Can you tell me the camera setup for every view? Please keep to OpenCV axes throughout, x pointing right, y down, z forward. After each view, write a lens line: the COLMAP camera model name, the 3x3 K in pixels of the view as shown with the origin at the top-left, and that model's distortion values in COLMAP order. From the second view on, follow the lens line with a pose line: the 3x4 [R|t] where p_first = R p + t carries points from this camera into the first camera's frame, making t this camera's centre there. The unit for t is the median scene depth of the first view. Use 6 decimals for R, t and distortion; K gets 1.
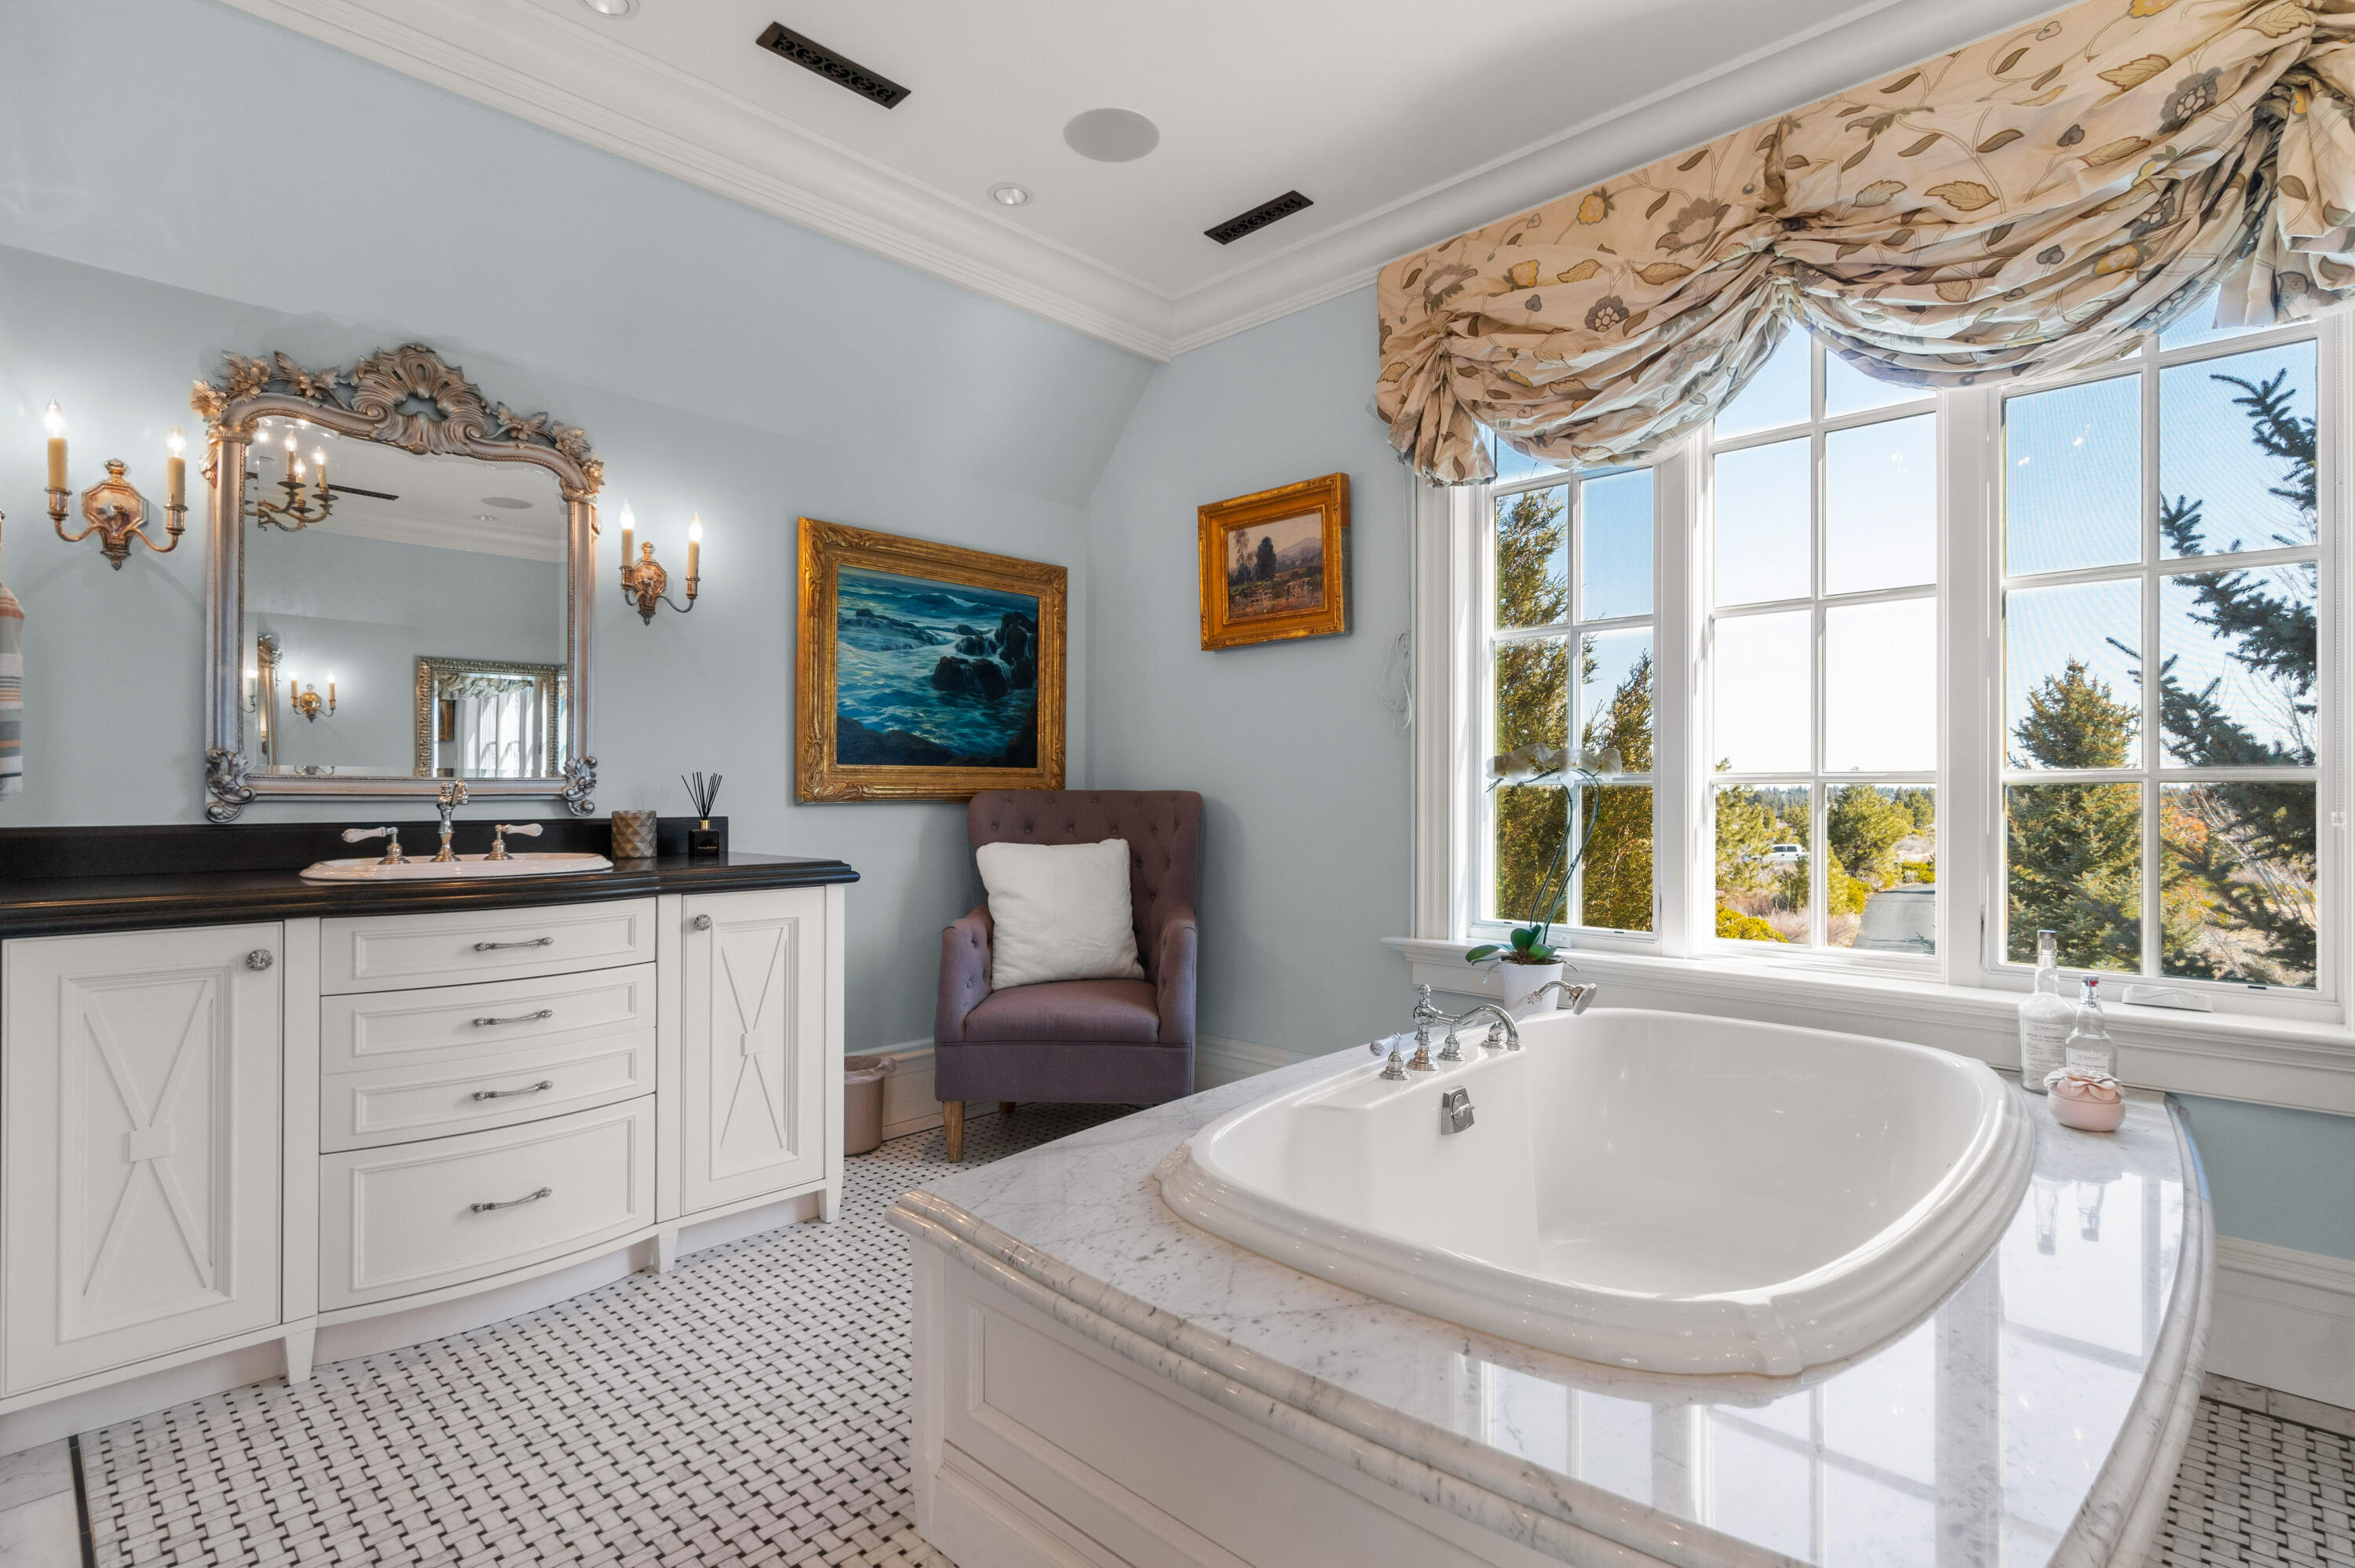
lens RADIAL K [[1126.5, 0, 1162.7], [0, 1126.5, 788.6], [0, 0, 1]] dist [0.003673, 0.000937]
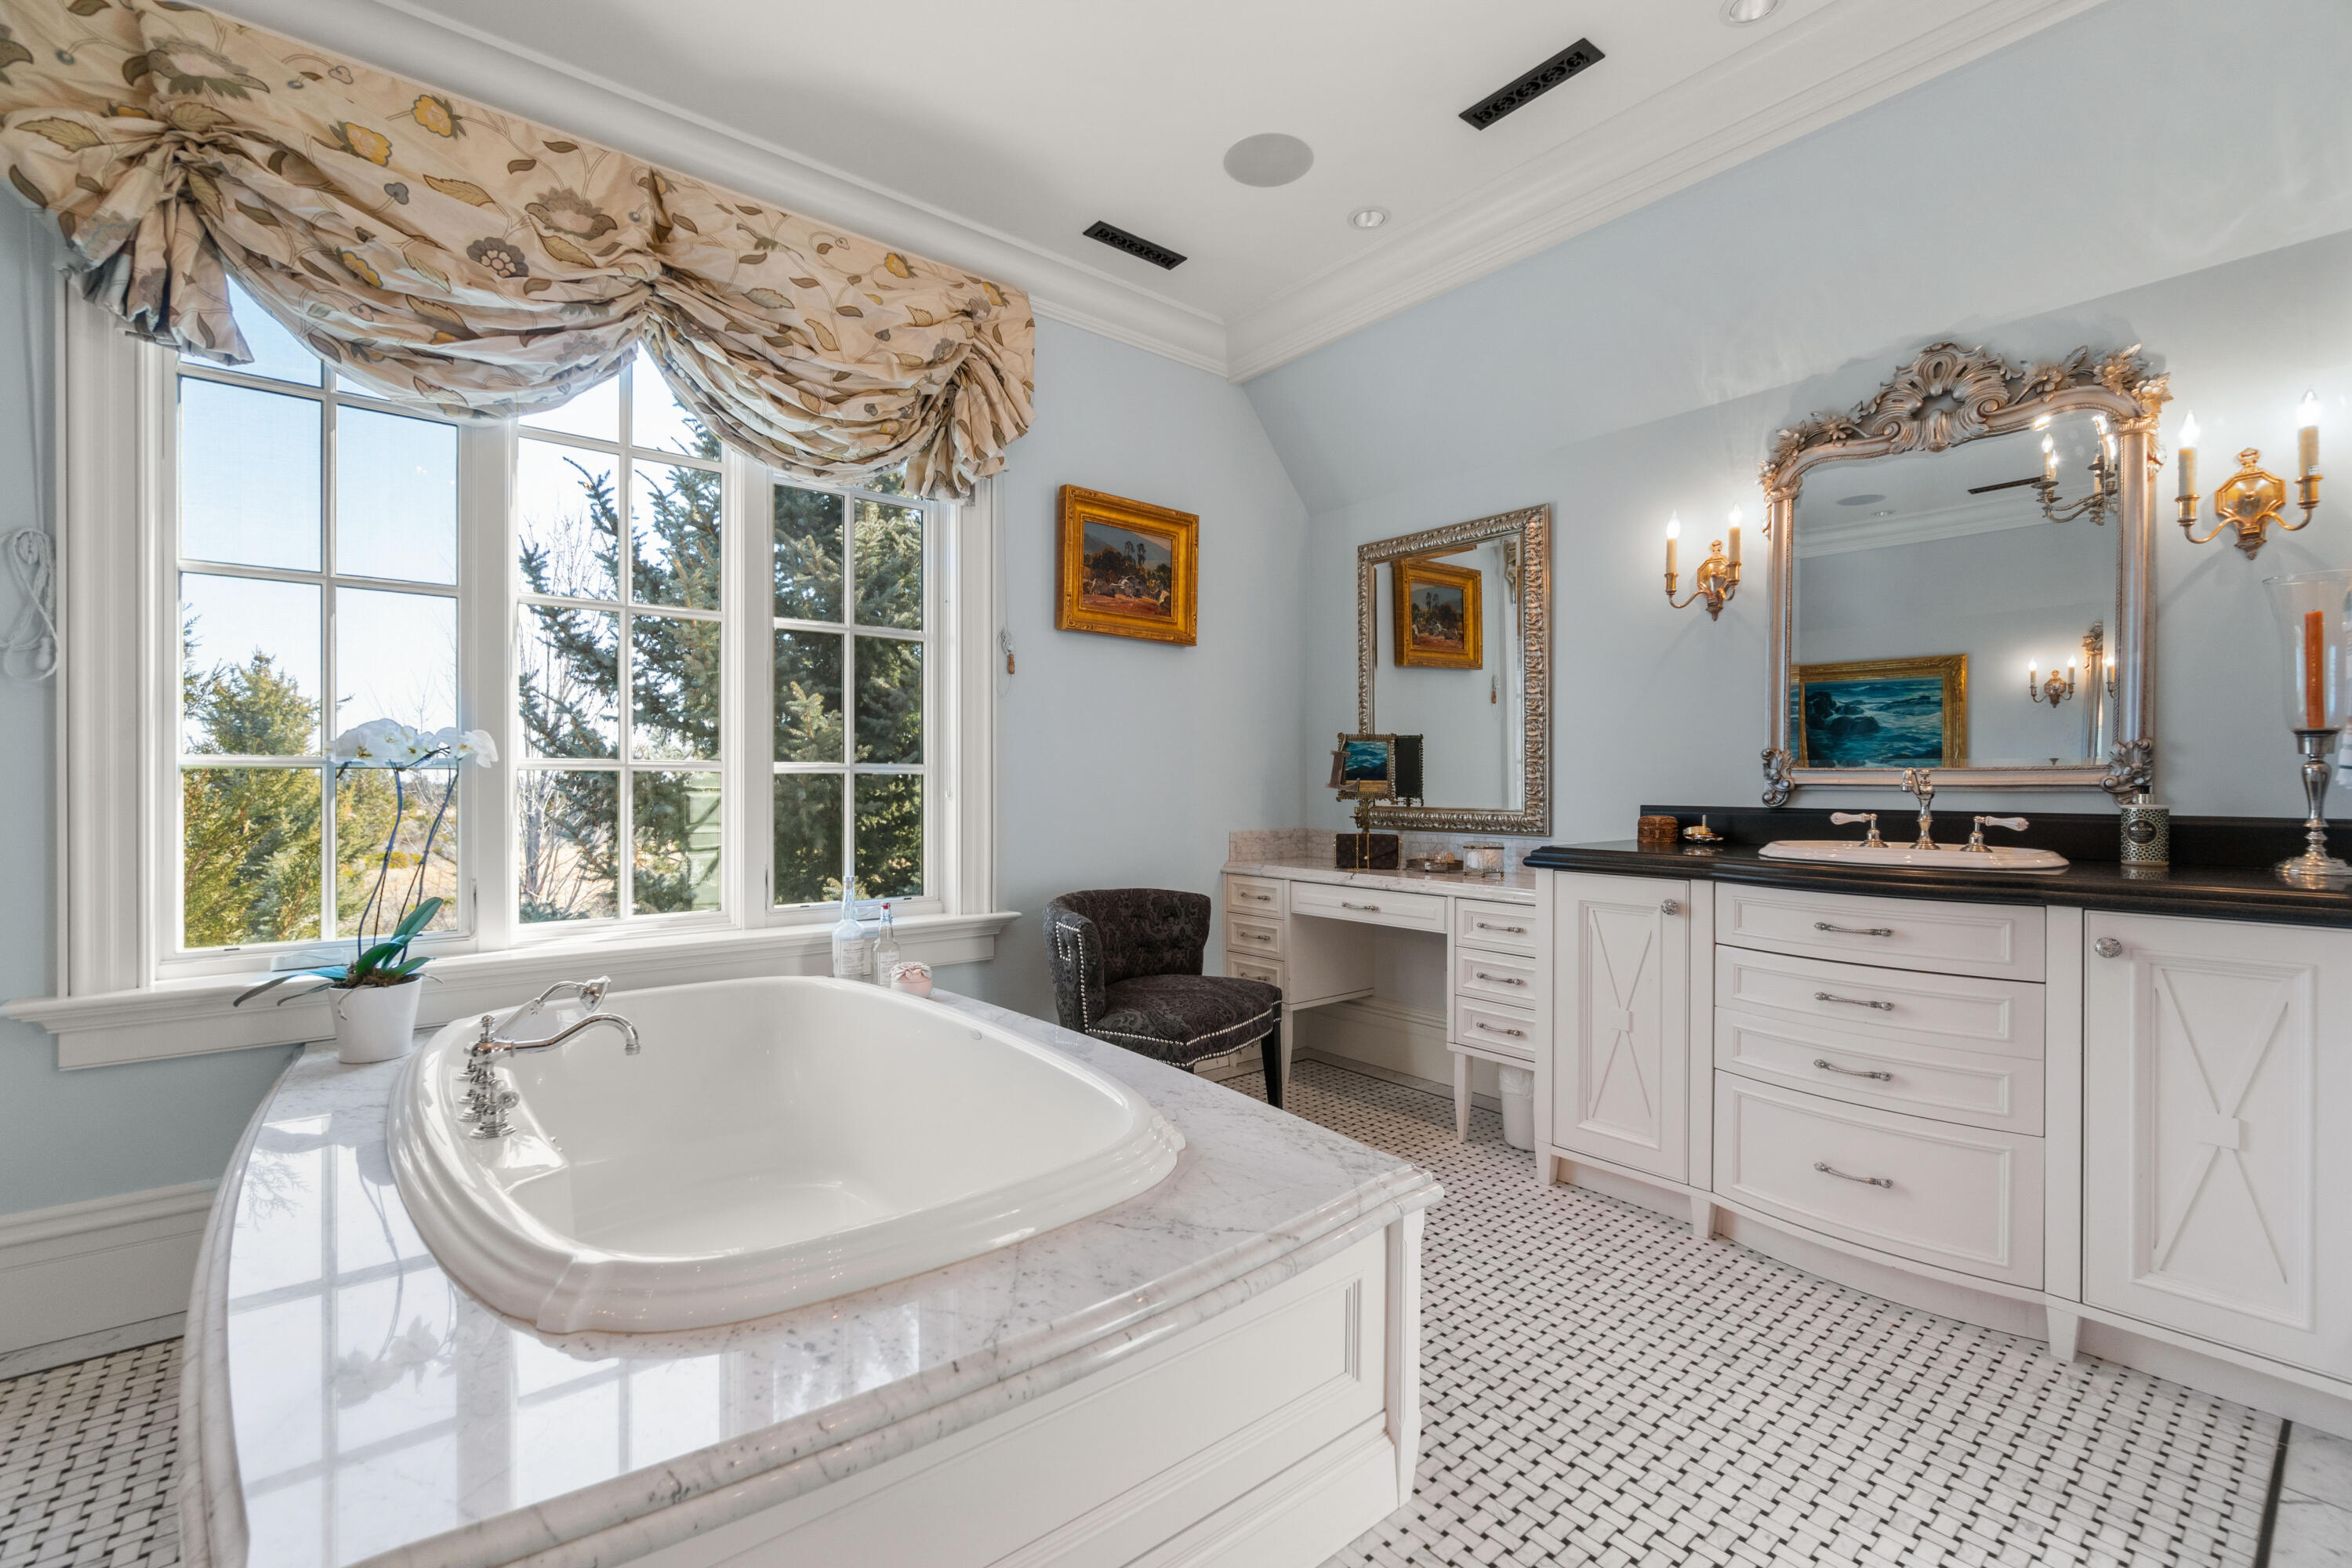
lens RADIAL K [[1024.8, 0, 1182.1], [0, 1024.8, 785.3], [0, 0, 1]] dist [0.002107, 0.000478]
pose [[0.125220, -0.006601, 0.992107, -0.358490], [-0.004623, 0.999963, 0.007236, -0.000241], [-0.992118, -0.005493, 0.125185, 0.332205]]
